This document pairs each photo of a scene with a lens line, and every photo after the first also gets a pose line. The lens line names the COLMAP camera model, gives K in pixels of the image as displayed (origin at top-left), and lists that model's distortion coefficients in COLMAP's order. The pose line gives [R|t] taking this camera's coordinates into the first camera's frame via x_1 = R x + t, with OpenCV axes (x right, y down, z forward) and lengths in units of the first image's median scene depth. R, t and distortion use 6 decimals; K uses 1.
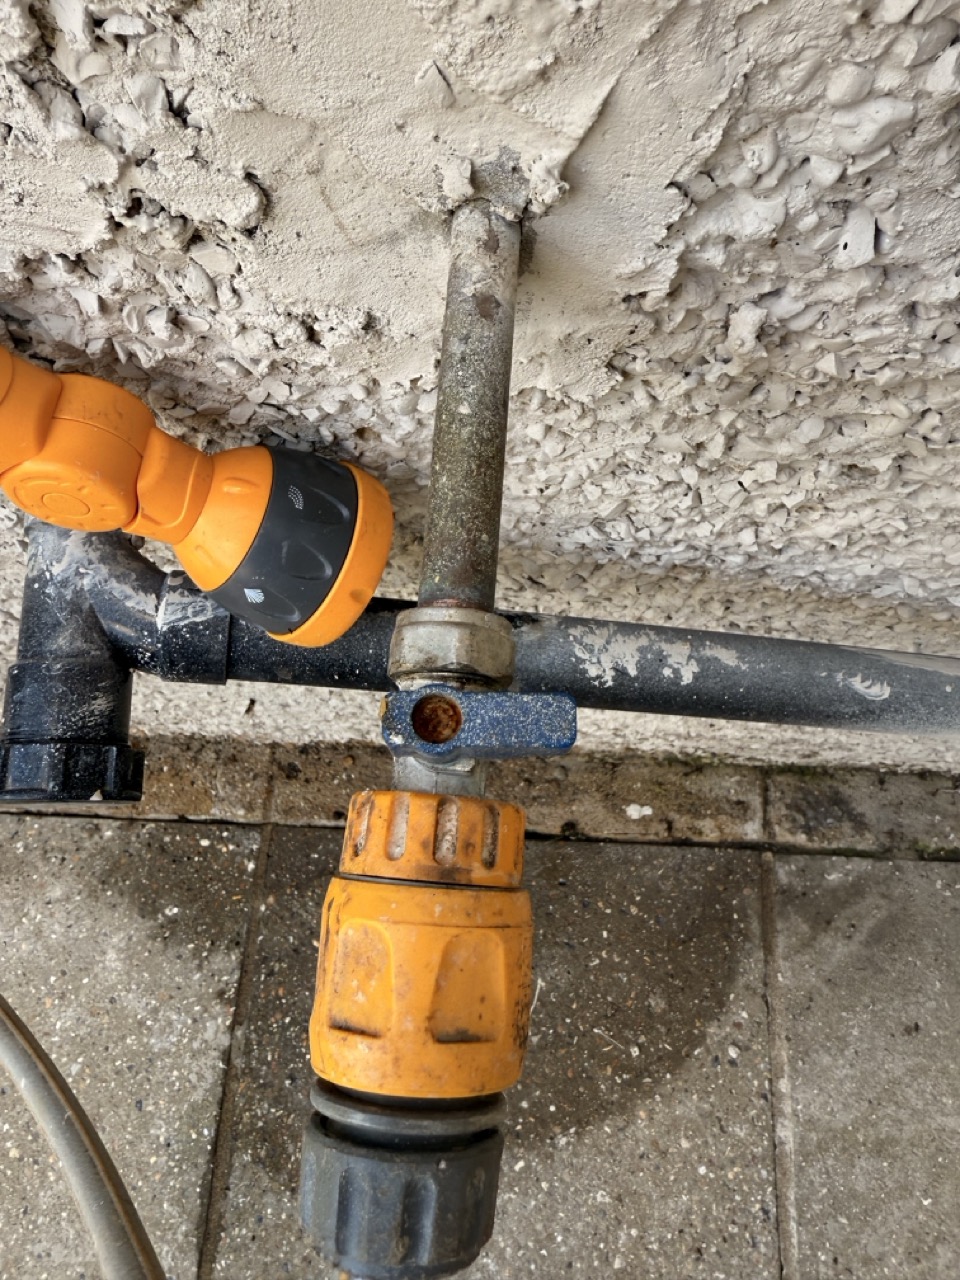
lens RADIAL K [[872.0, 0, 481.0], [0, 872.0, 609.2], [0, 0, 1]] dist [-0.002590, -0.000089]
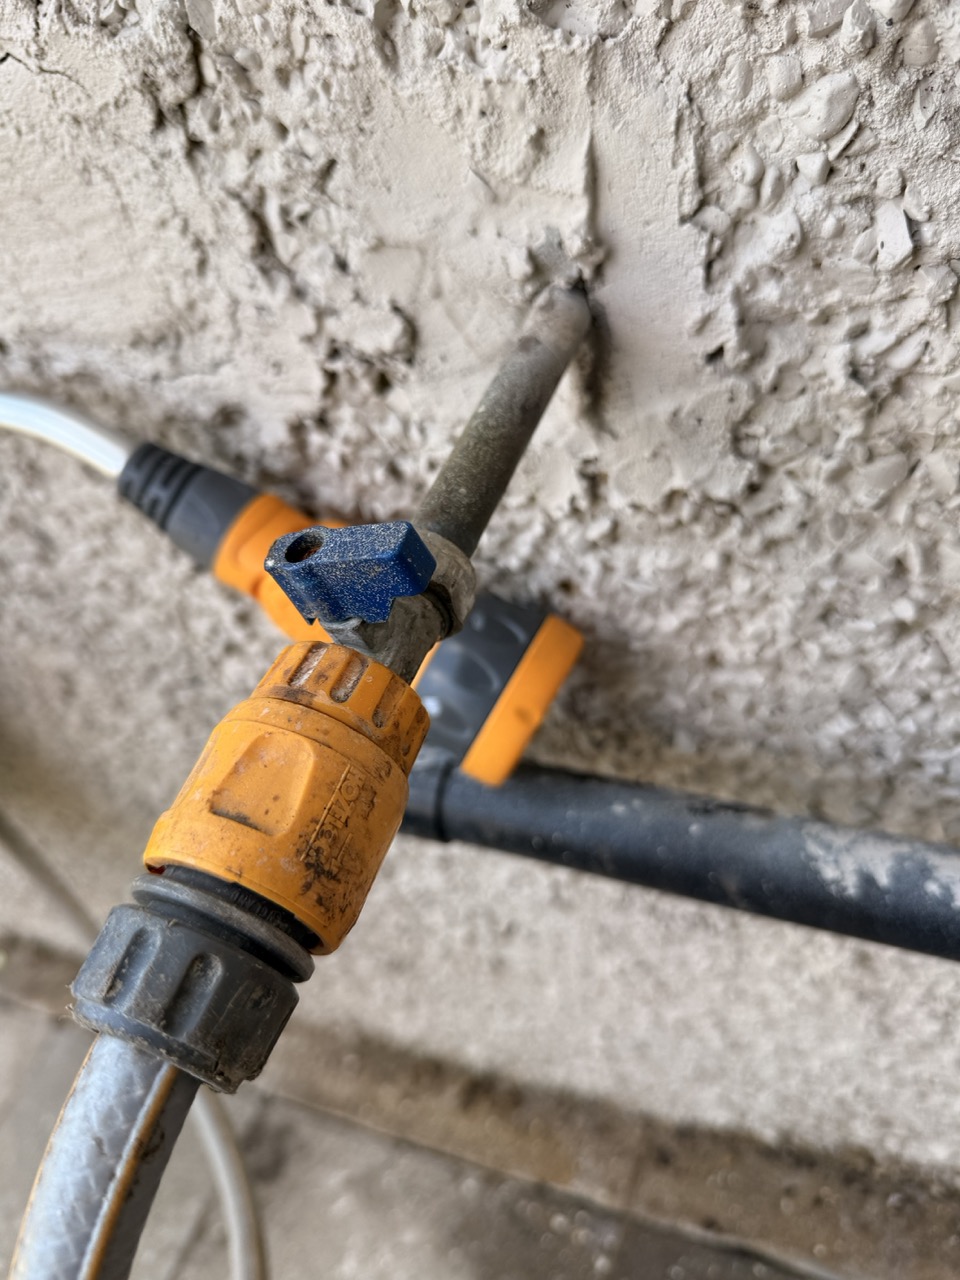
lens RADIAL K [[903.9, 0, 480.0], [0, 903.9, 640.0], [0, 0, 1]] dist [-0.042447, -0.000512]
pose [[0.873437, -0.025676, -0.486259, 0.484132], [-0.167500, 0.921825, -0.349545, 0.413500], [0.457221, 0.386754, 0.800856, 0.153247]]
